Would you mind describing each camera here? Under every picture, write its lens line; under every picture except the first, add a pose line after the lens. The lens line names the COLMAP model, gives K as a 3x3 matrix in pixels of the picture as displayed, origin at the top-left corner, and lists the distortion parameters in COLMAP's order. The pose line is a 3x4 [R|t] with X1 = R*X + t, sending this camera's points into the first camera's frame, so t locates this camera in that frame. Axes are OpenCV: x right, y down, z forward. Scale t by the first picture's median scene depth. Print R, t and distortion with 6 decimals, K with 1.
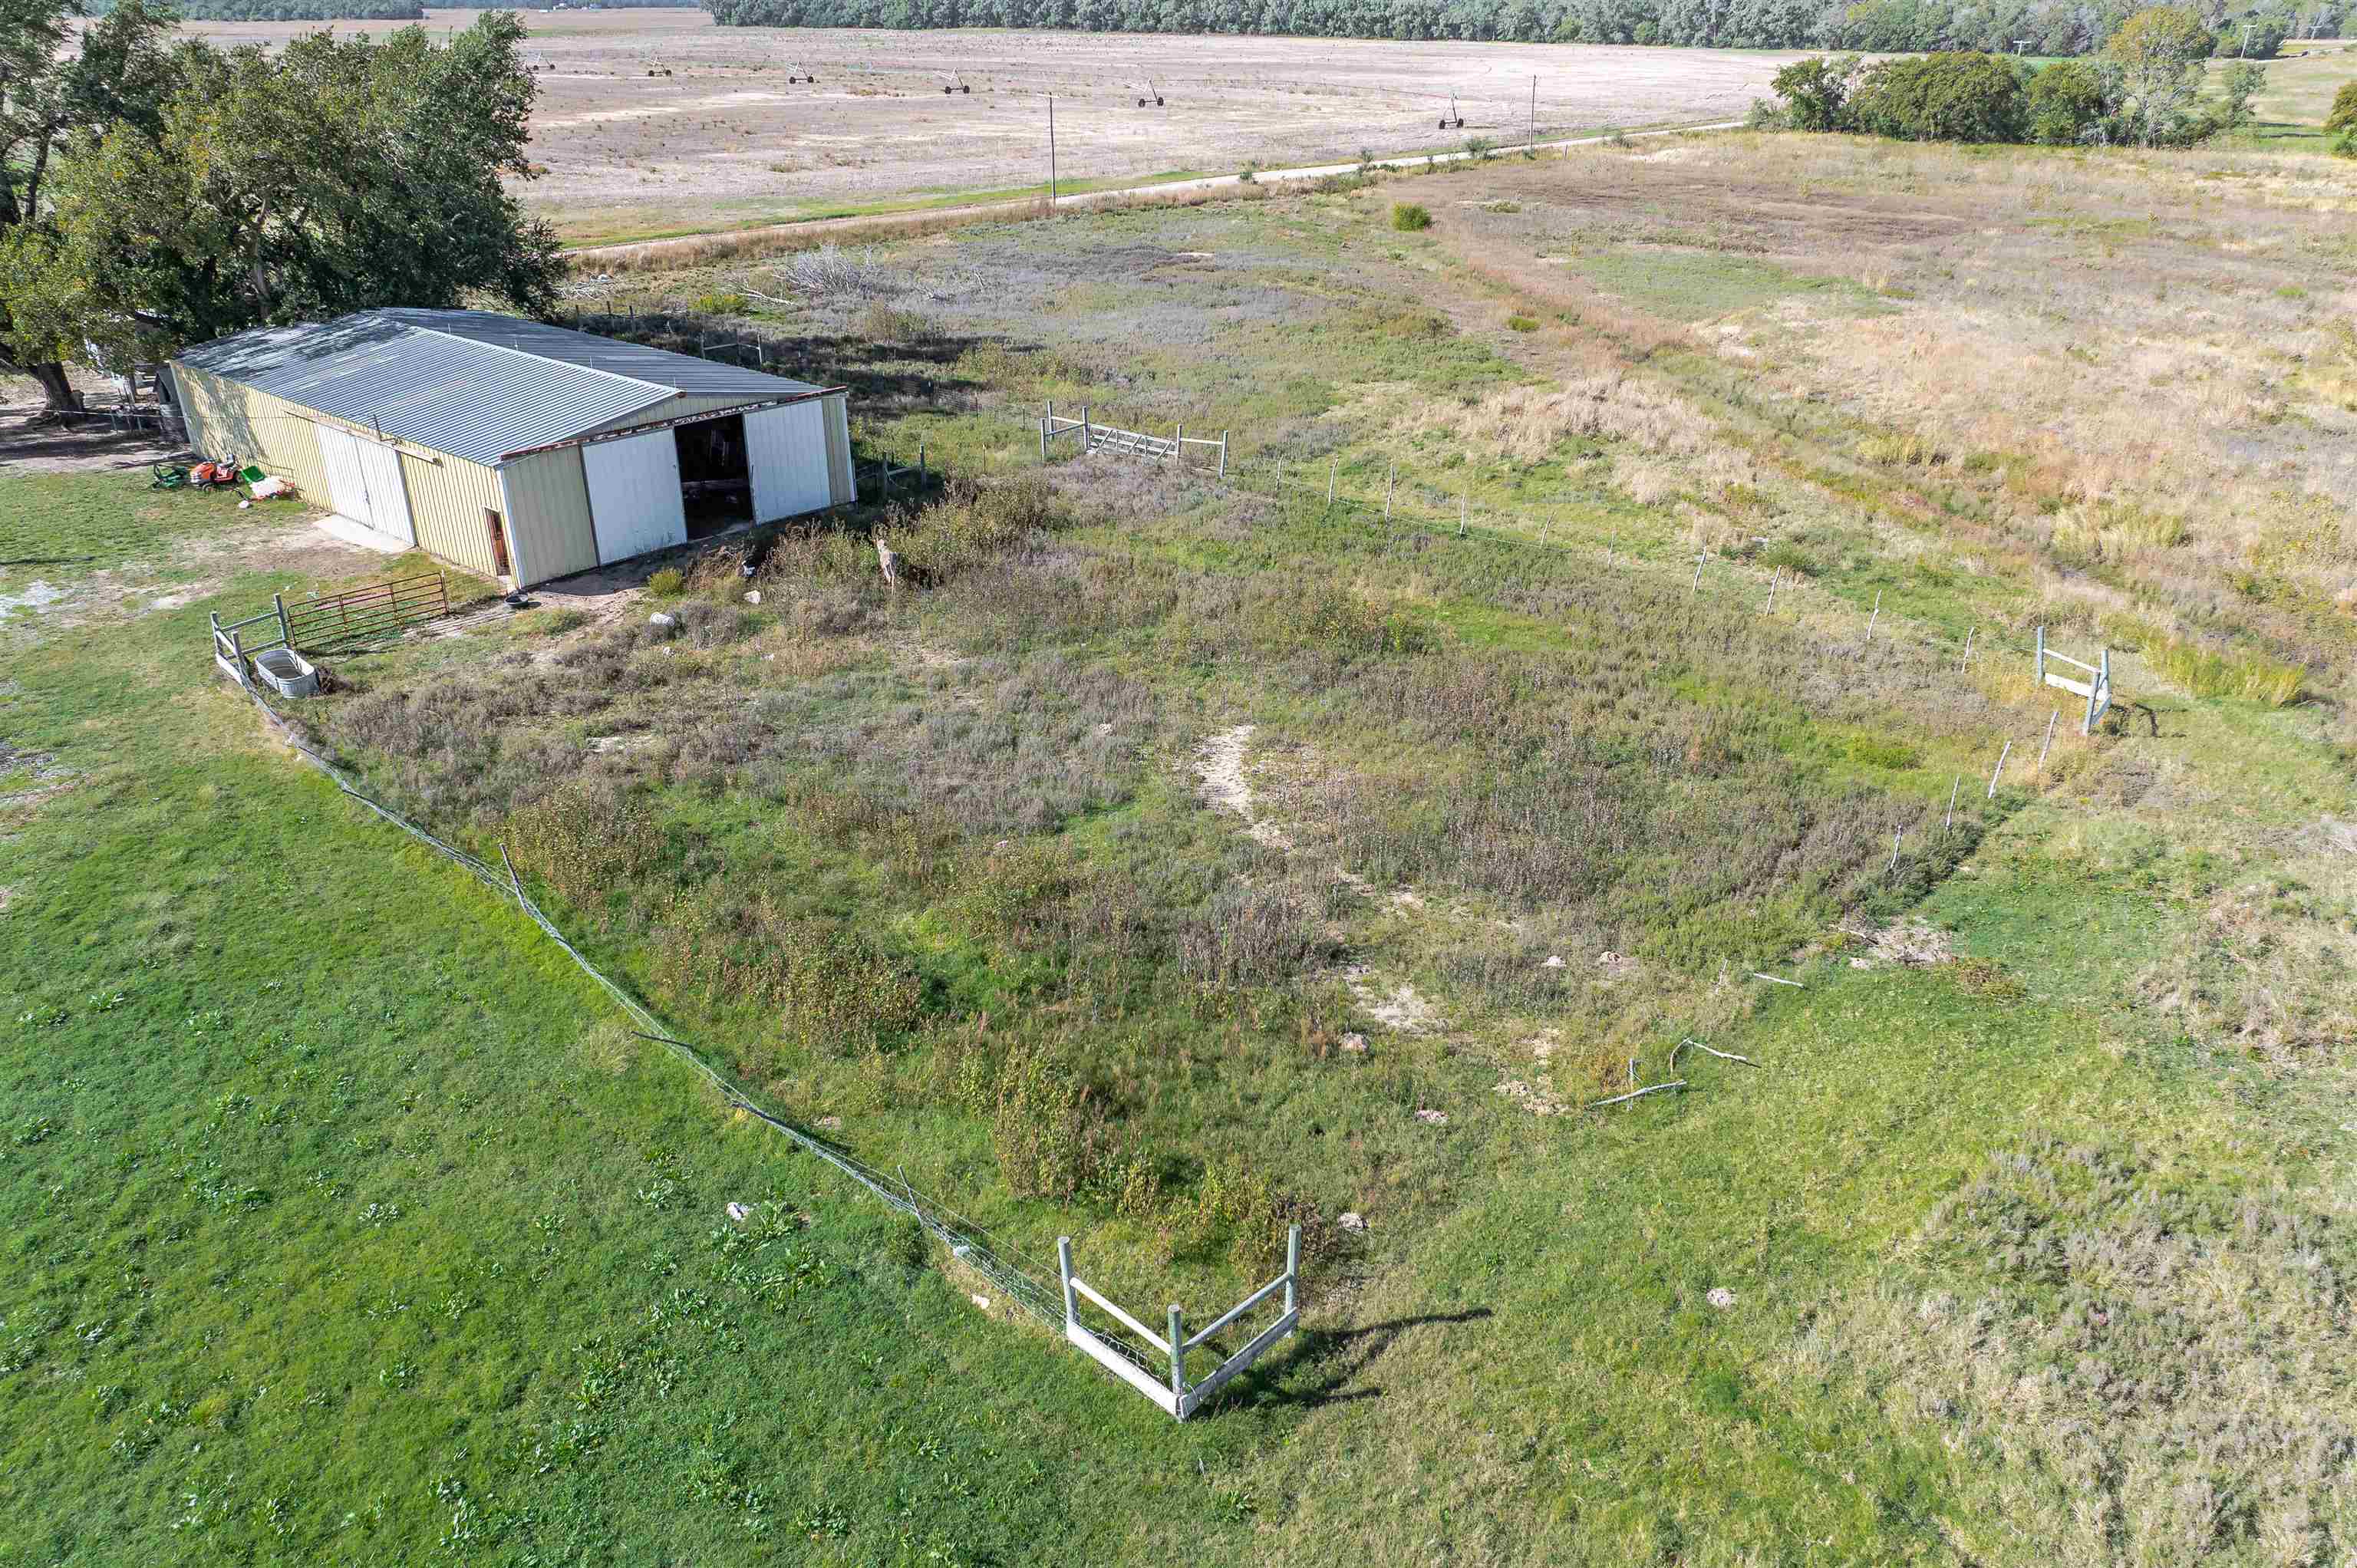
lens RADIAL K [[1641.1, 0, 1178.5], [0, 1641.1, 784.0], [0, 0, 1]] dist [-0.040106, 0.006545]
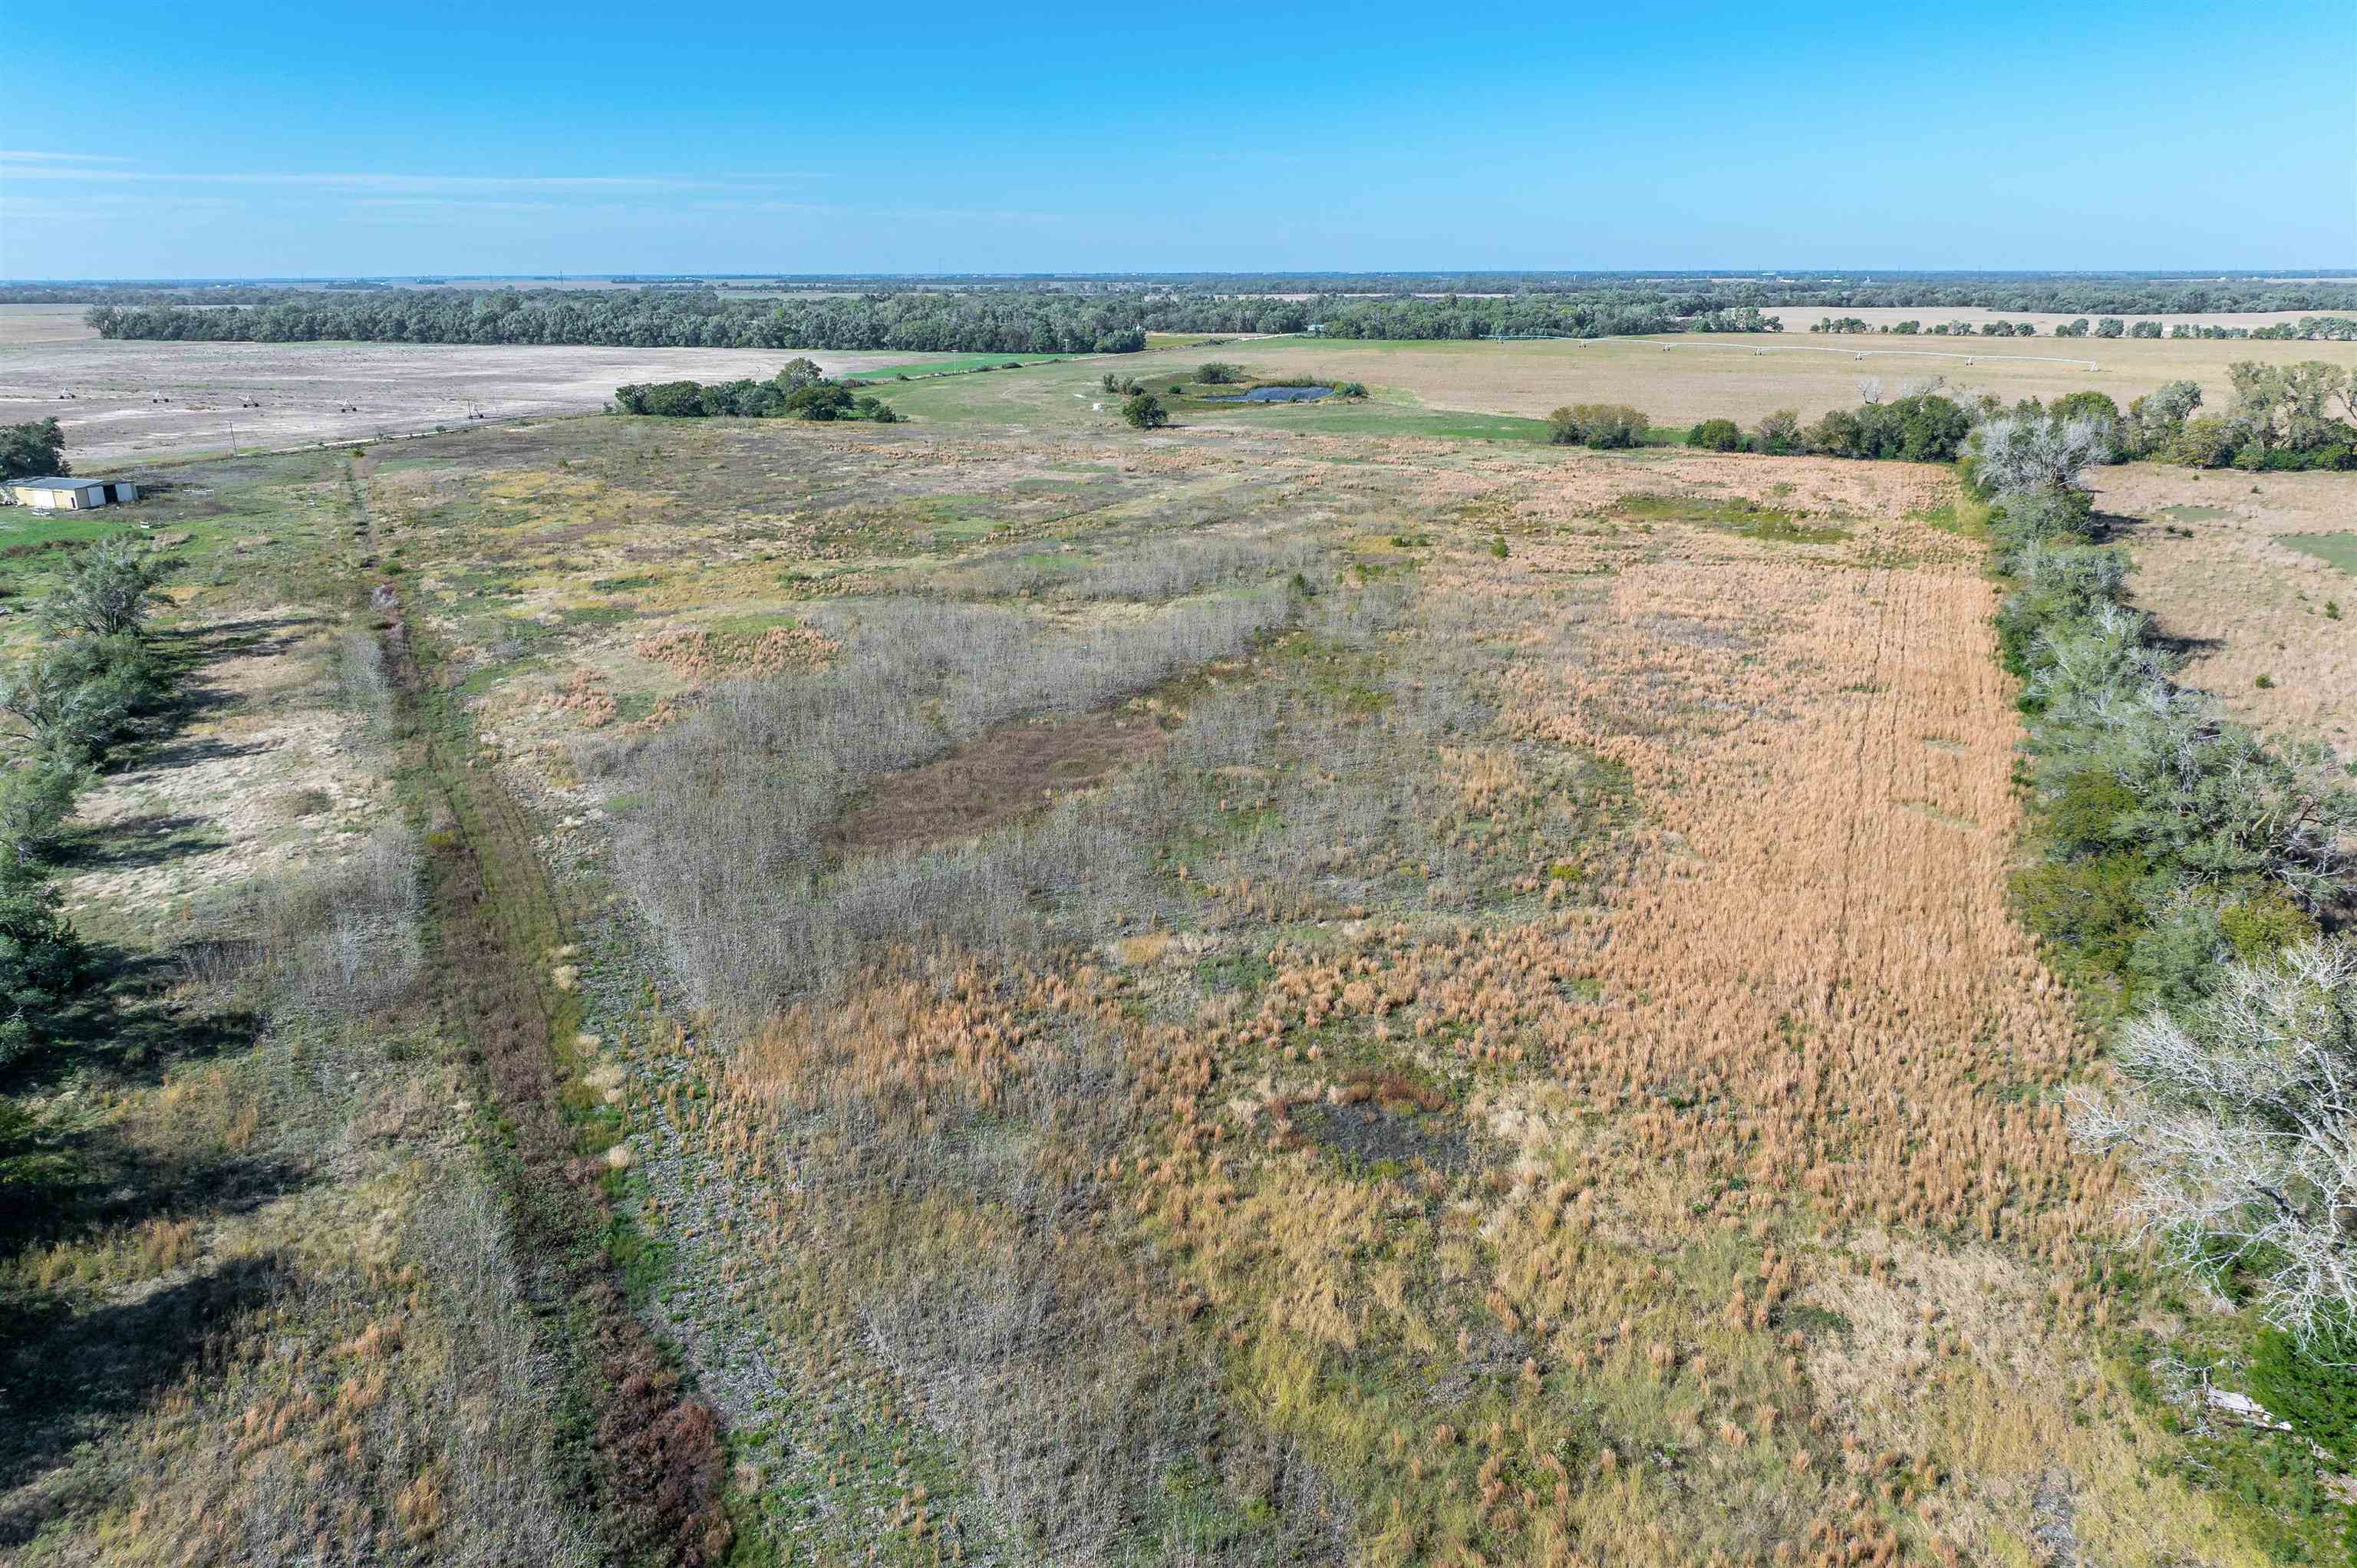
lens RADIAL K [[1641.1, 0, 1178.5], [0, 1641.1, 784.0], [0, 0, 1]] dist [-0.040106, 0.006545]
pose [[0.949955, -0.096779, 0.297018, 0.120777], [0.139024, 0.982428, -0.124531, 0.163082], [-0.279747, 0.159592, 0.946716, -0.423193]]
